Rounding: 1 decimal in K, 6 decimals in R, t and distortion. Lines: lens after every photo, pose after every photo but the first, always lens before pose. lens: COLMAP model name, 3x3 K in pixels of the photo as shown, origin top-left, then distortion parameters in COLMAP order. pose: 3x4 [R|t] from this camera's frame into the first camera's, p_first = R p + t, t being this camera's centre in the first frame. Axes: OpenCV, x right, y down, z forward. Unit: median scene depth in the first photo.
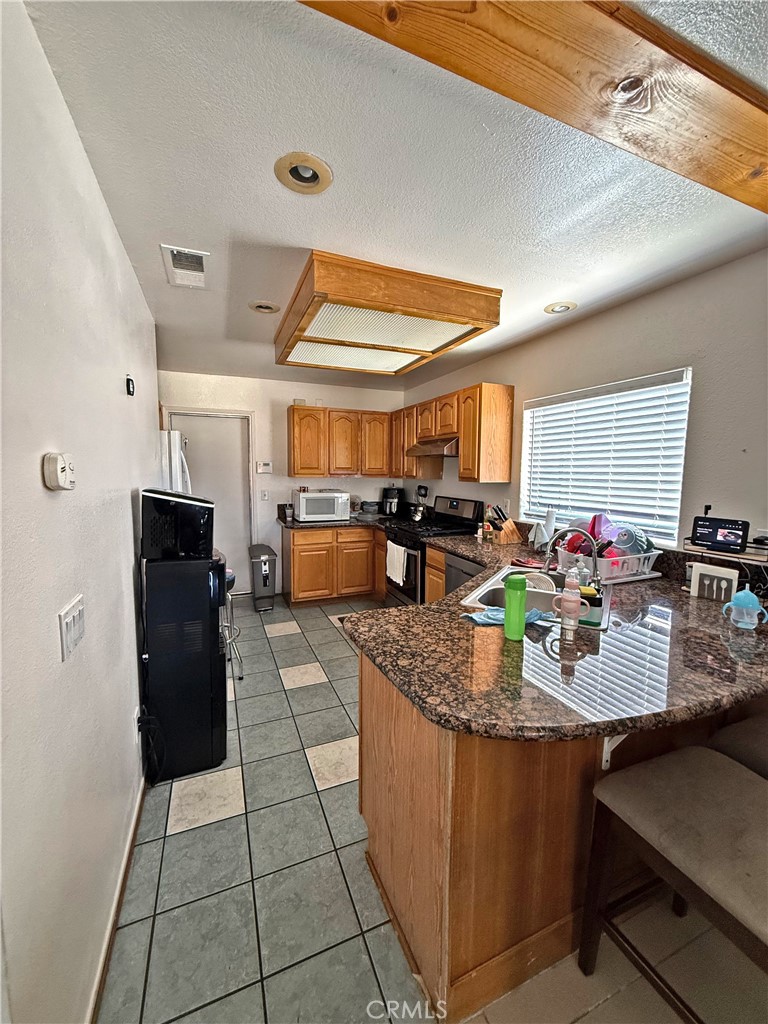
lens RADIAL K [[406.3, 0, 386.4], [0, 406.3, 509.2], [0, 0, 1]] dist [-0.000488, 0.000413]
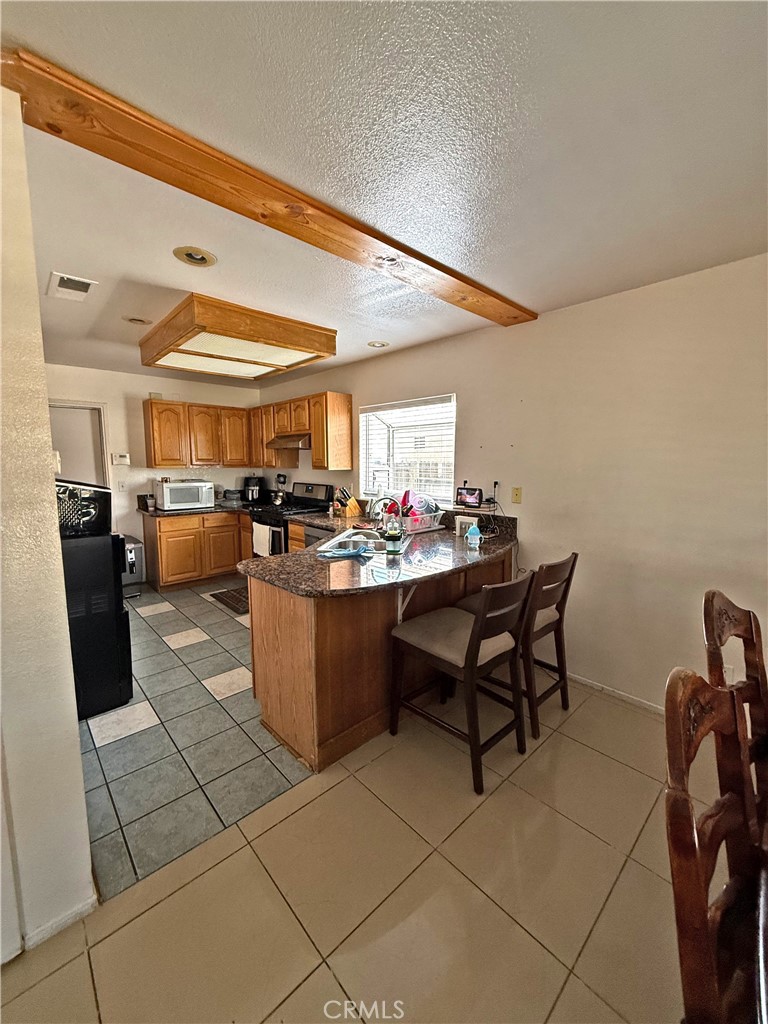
lens RADIAL K [[406.3, 0, 385.3], [0, 406.3, 511.7], [0, 0, 1]] dist [-0.000488, 0.000413]
pose [[0.938887, -0.049694, 0.340621, -0.061215], [0.040021, 0.998573, 0.035371, 0.037260], [-0.341892, -0.019578, 0.939535, -0.360509]]
